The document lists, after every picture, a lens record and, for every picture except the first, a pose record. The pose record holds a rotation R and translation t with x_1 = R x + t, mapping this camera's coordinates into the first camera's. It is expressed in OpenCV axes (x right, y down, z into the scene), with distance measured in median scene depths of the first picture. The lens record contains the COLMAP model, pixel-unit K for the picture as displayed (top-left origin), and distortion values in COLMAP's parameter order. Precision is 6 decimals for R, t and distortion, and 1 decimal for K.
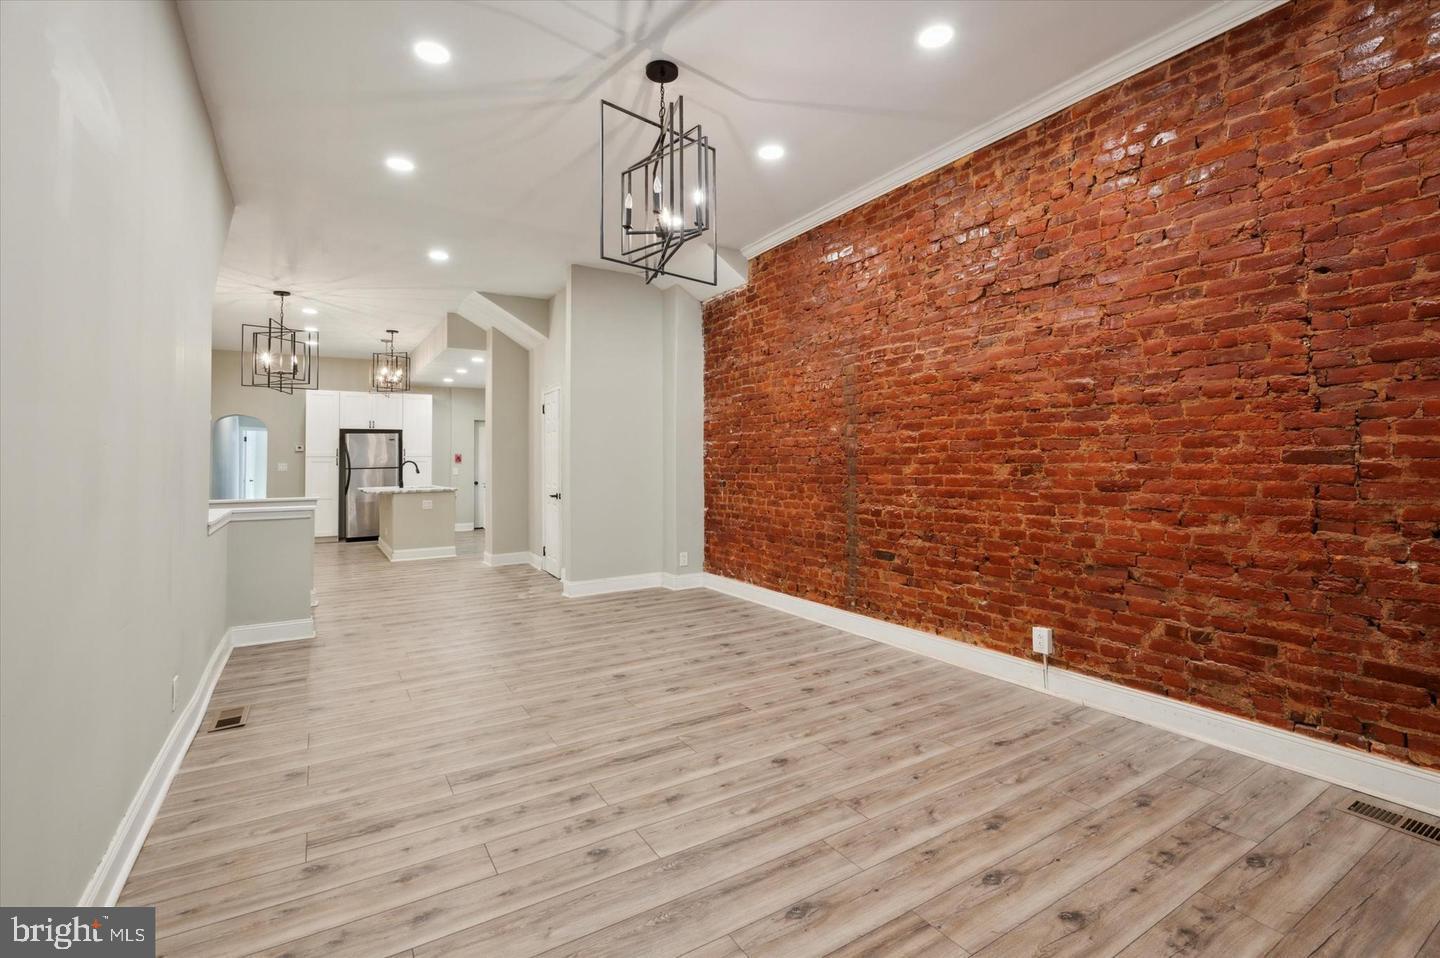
lens RADIAL K [[644.7, 0, 719.5], [0, 644.7, 446.9], [0, 0, 1]] dist [-0.000155, -0.000260]
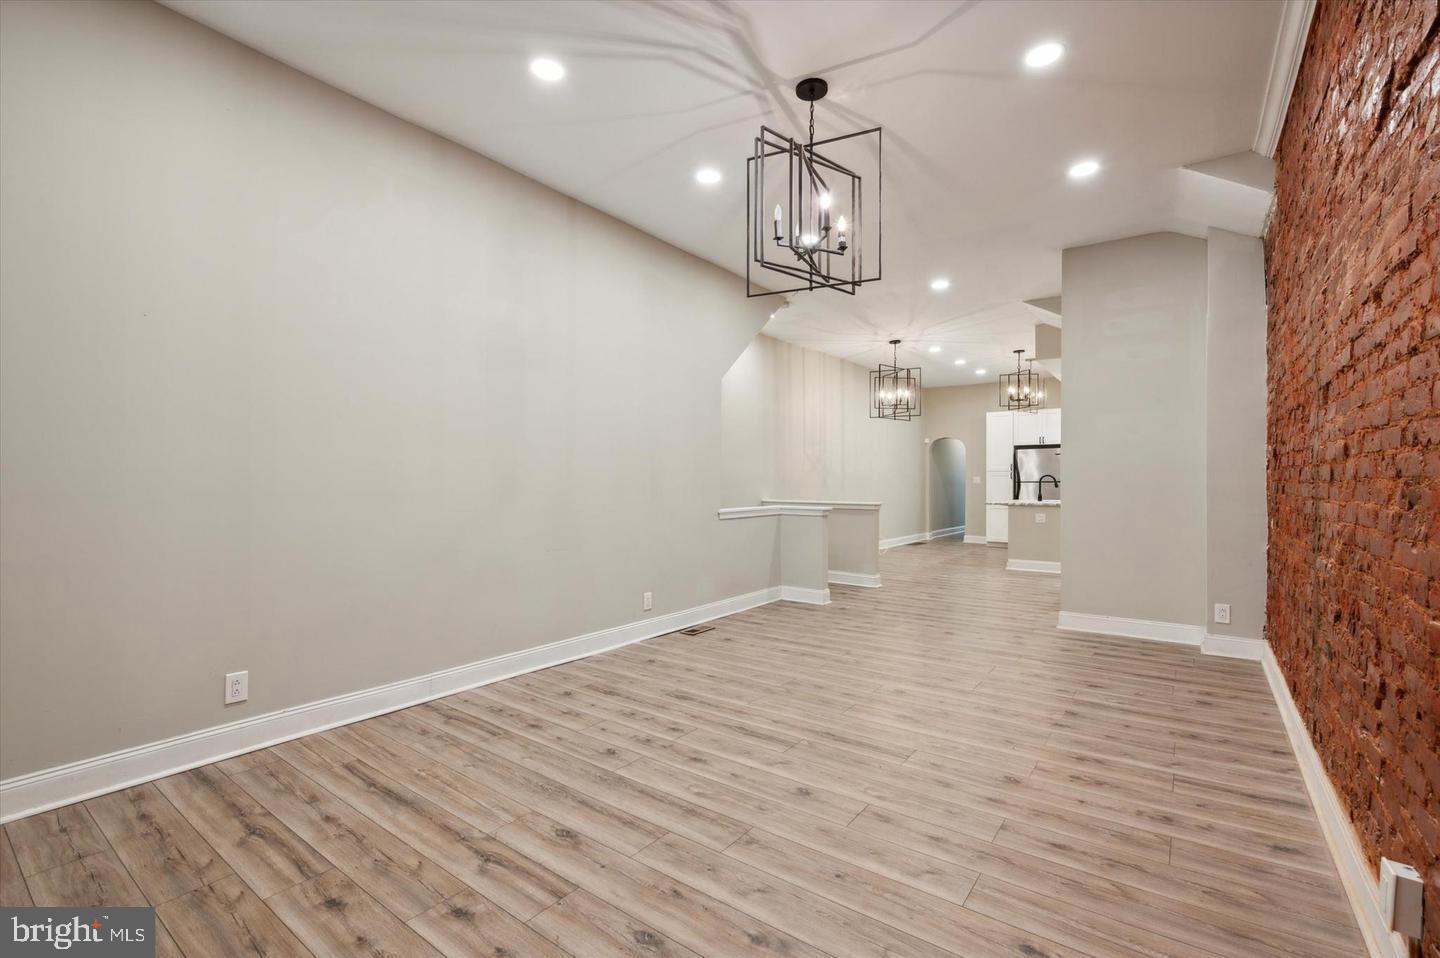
lens RADIAL K [[635.3, 0, 724.5], [0, 635.3, 478.5], [0, 0, 1]] dist [-0.000588, -0.000014]
pose [[0.374326, 0.006465, -0.927275, 0.658816], [0.016939, 0.999761, 0.013808, 0.012775], [0.927142, -0.020876, 0.374127, 0.406174]]
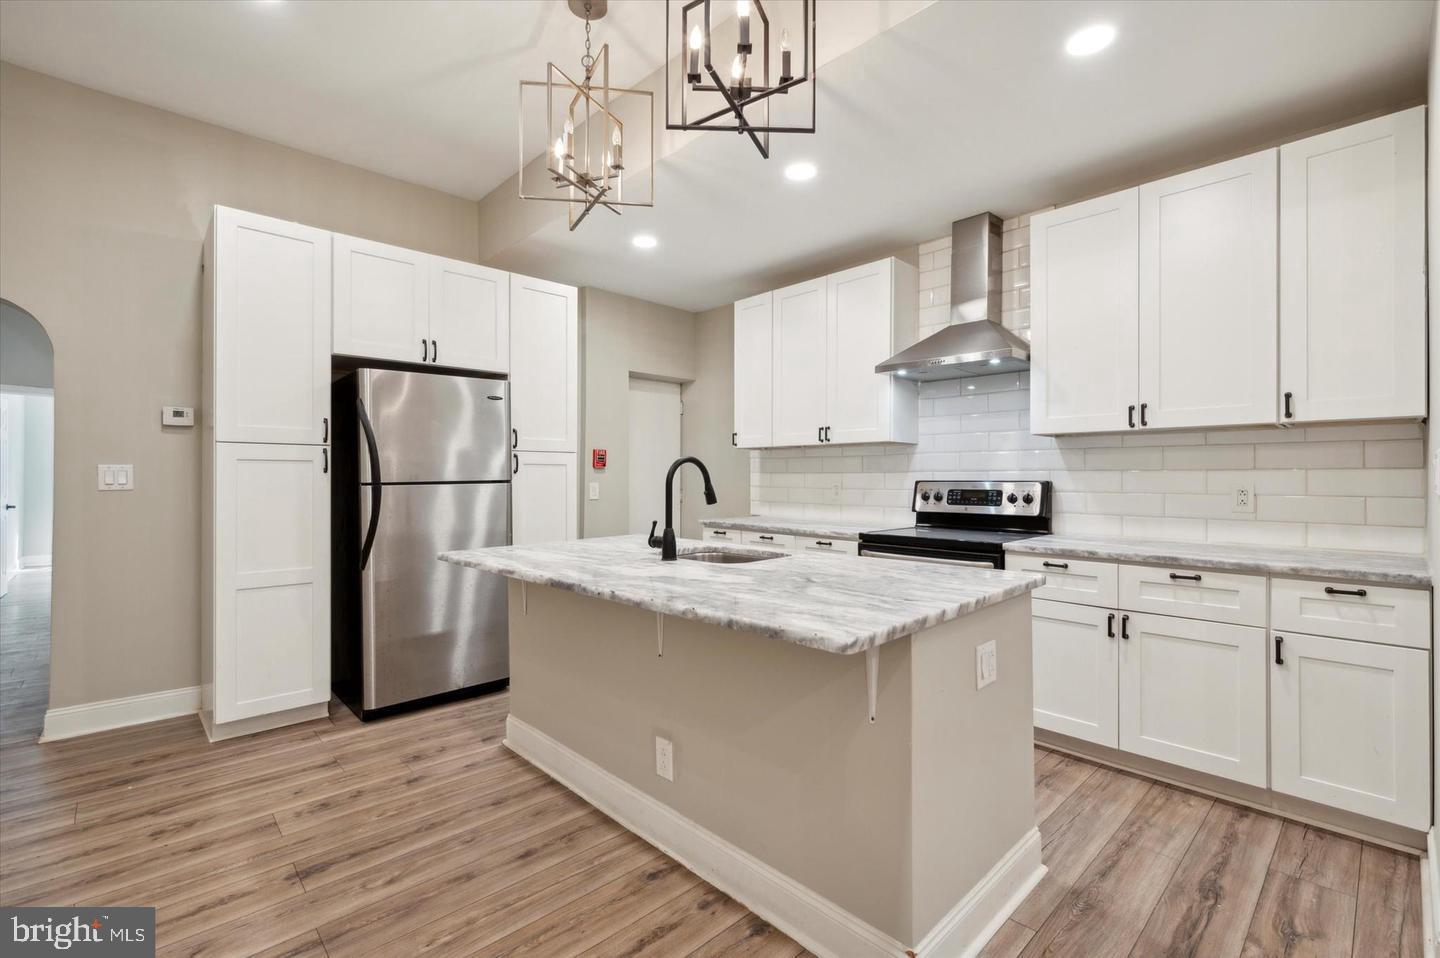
lens RADIAL K [[632.0, 0, 724.2], [0, 632.0, 474.7], [0, 0, 1]] dist [-0.001330, -0.000224]
pose [[0.978750, 0.008782, 0.204871, -1.353456], [-0.012932, 0.999737, 0.018927, 0.061774], [-0.204651, -0.021174, 0.978606, 1.921858]]
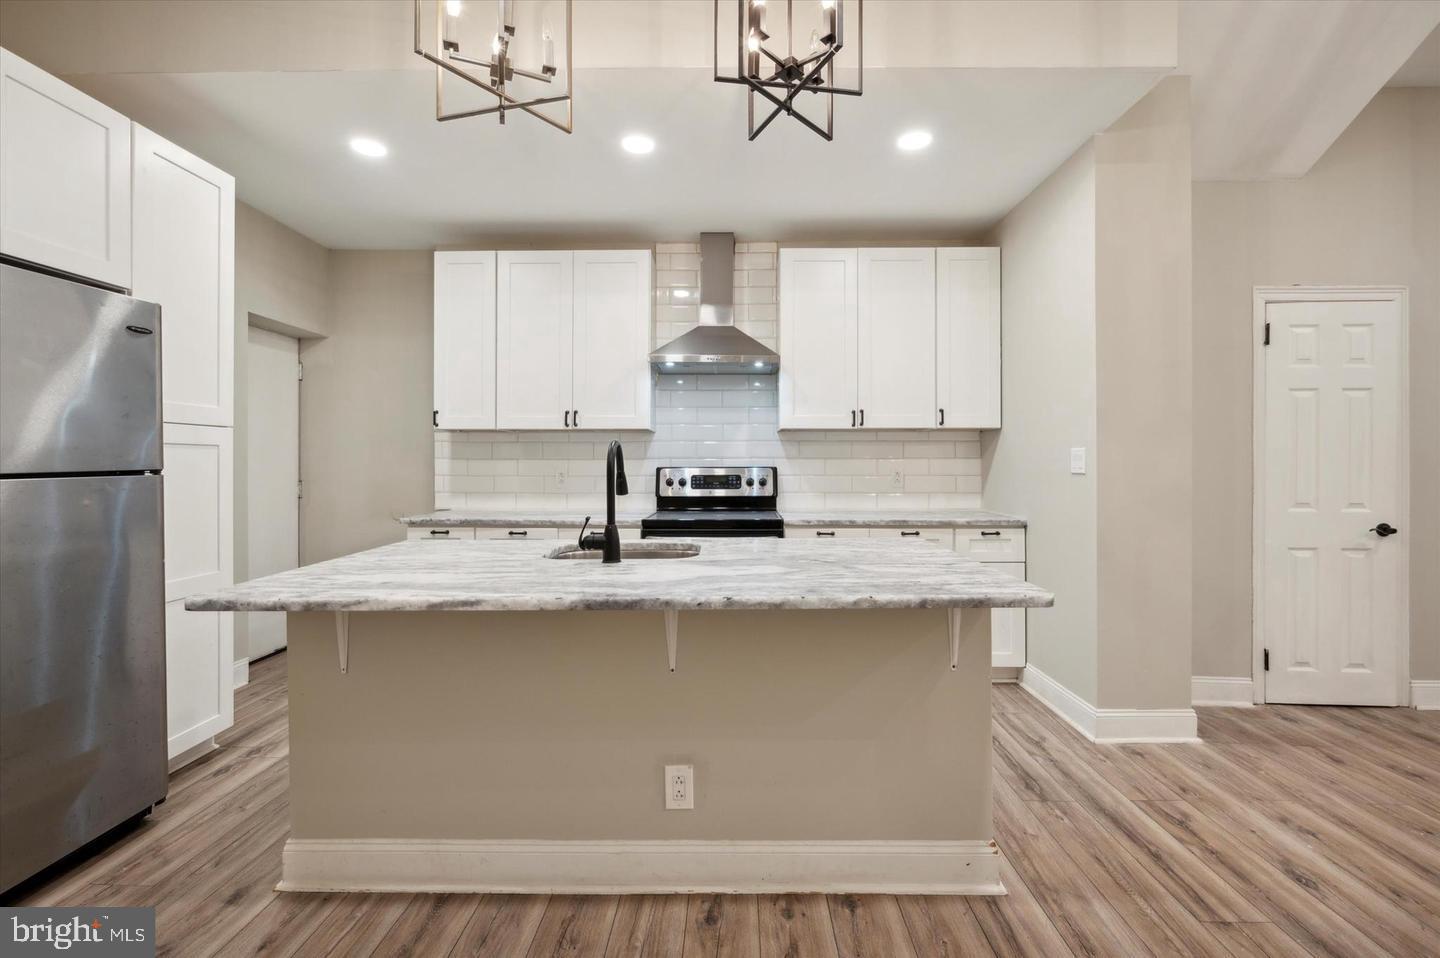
lens RADIAL K [[628.1, 0, 722.5], [0, 628.1, 460.1], [0, 0, 1]] dist [-0.002021, -0.000531]
pose [[0.543331, 0.012039, 0.839432, -1.688448], [-0.024021, 0.999711, 0.001210, 0.070915], [-0.839175, -0.020821, 0.543463, 2.196095]]
